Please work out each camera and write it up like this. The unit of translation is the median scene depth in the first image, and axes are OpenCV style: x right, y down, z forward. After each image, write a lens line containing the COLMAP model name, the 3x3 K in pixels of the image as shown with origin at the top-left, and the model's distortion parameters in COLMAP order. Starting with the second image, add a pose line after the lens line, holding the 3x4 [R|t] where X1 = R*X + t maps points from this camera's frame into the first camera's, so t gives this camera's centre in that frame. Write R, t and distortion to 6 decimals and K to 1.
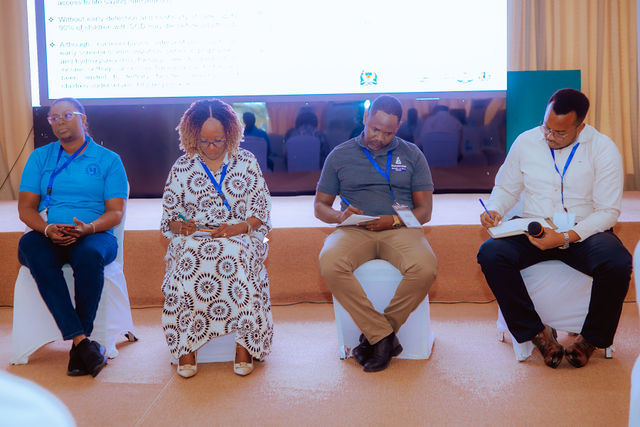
lens RADIAL K [[998.8, 0, 311.1], [0, 998.8, 233.7], [0, 0, 1]] dist [0.019370, -0.021184]
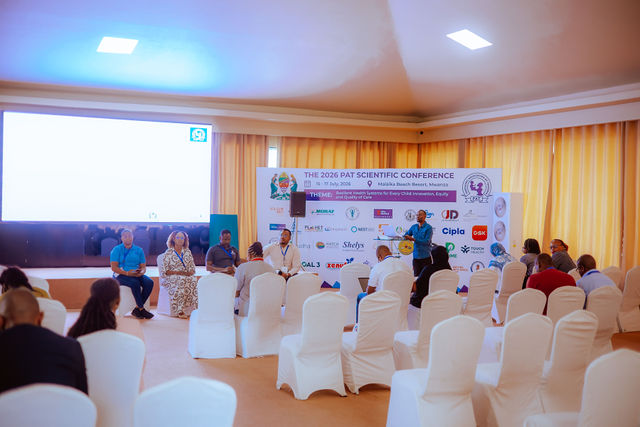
lens RADIAL K [[896.5, 0, 320.0], [0, 896.5, 213.5], [0, 0, 1]] dist [0.045054, -0.071745]
pose [[0.838883, 0.035545, 0.543149, -1.262920], [0.026627, 0.993991, -0.106174, 0.118134], [-0.543660, 0.103530, 0.832896, -1.574110]]
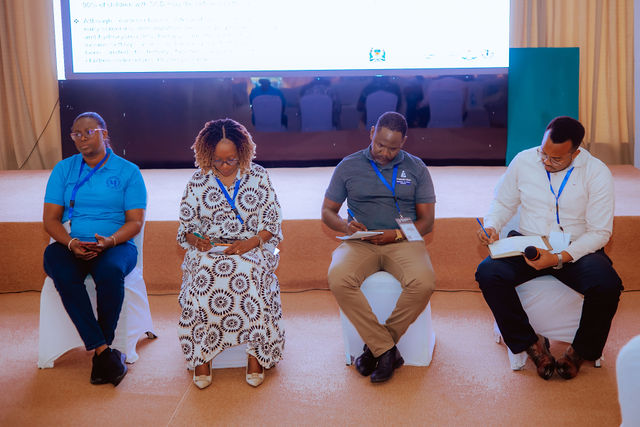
lens RADIAL K [[938.9, 0, 320.5], [0, 938.9, 191.9], [0, 0, 1]] dist [0.008494, -0.009915]
pose [[0.999971, 0.005353, -0.005412, 0.006516], [-0.005015, 0.998151, 0.060576, -0.120192], [0.005726, -0.060547, 0.998149, 0.009932]]
